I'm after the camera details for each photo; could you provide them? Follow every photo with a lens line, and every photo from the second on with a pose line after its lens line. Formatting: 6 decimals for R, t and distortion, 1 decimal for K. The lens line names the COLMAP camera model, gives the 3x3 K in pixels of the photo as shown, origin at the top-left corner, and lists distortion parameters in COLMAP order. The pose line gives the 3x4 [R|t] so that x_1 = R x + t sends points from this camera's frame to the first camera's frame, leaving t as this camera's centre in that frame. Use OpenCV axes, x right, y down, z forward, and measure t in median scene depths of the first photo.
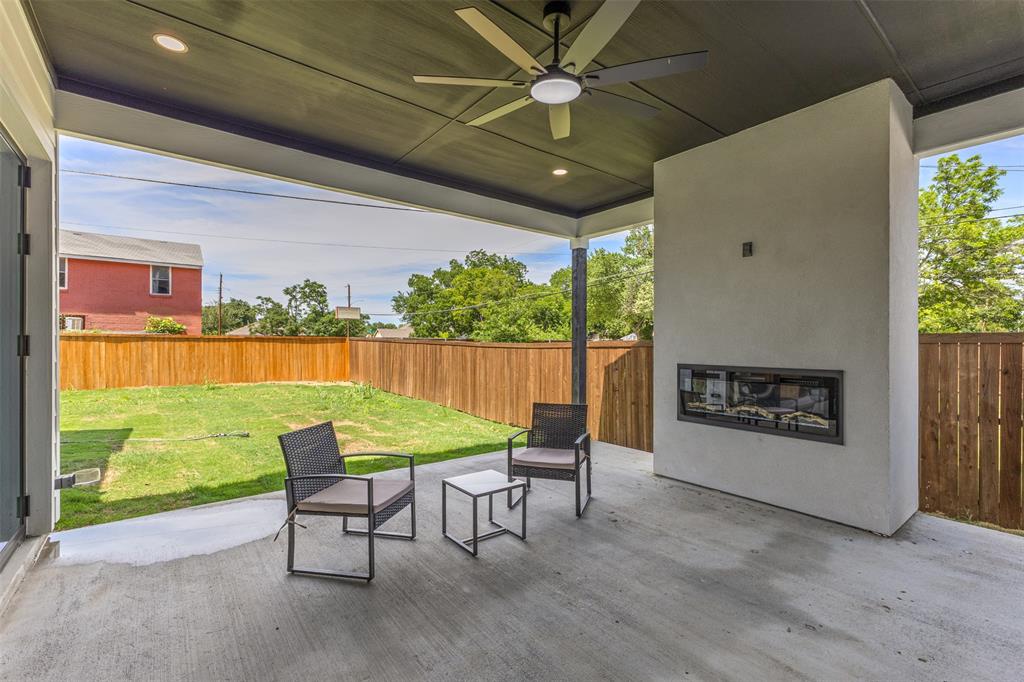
lens RADIAL K [[445.1, 0, 509.6], [0, 445.1, 343.3], [0, 0, 1]] dist [0.001127, 0.000122]
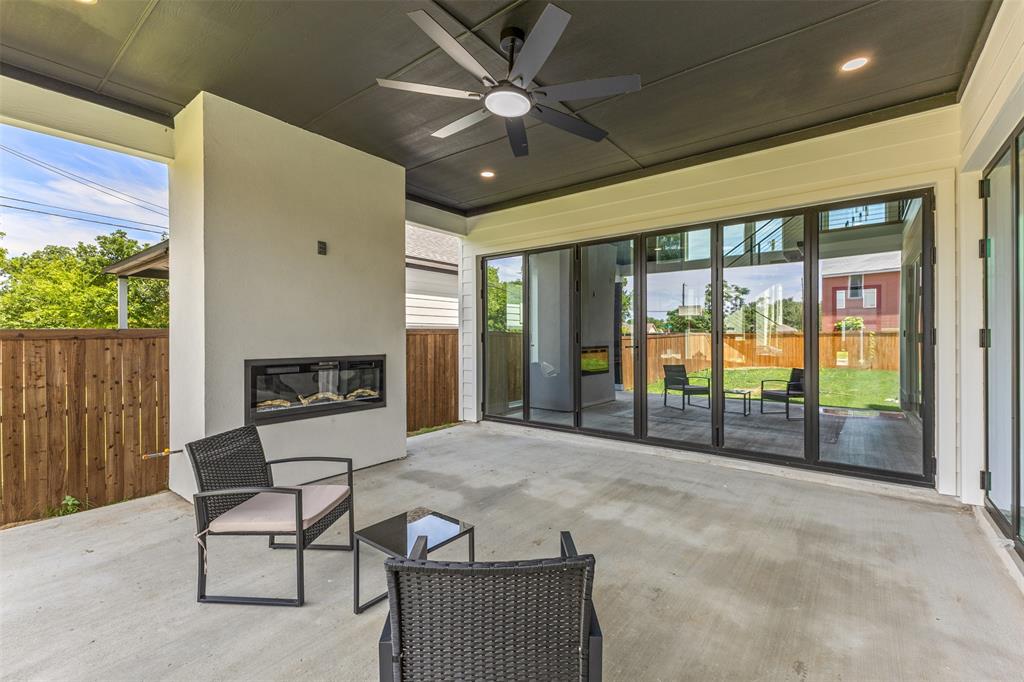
lens RADIAL K [[445.1, 0, 510.0], [0, 445.1, 337.6], [0, 0, 1]] dist [0.001127, 0.000122]
pose [[-0.239664, -0.005101, 0.970842, -0.800376], [0.002966, 0.999978, 0.005986, 0.000326], [-0.970851, 0.004314, -0.239644, 1.048832]]
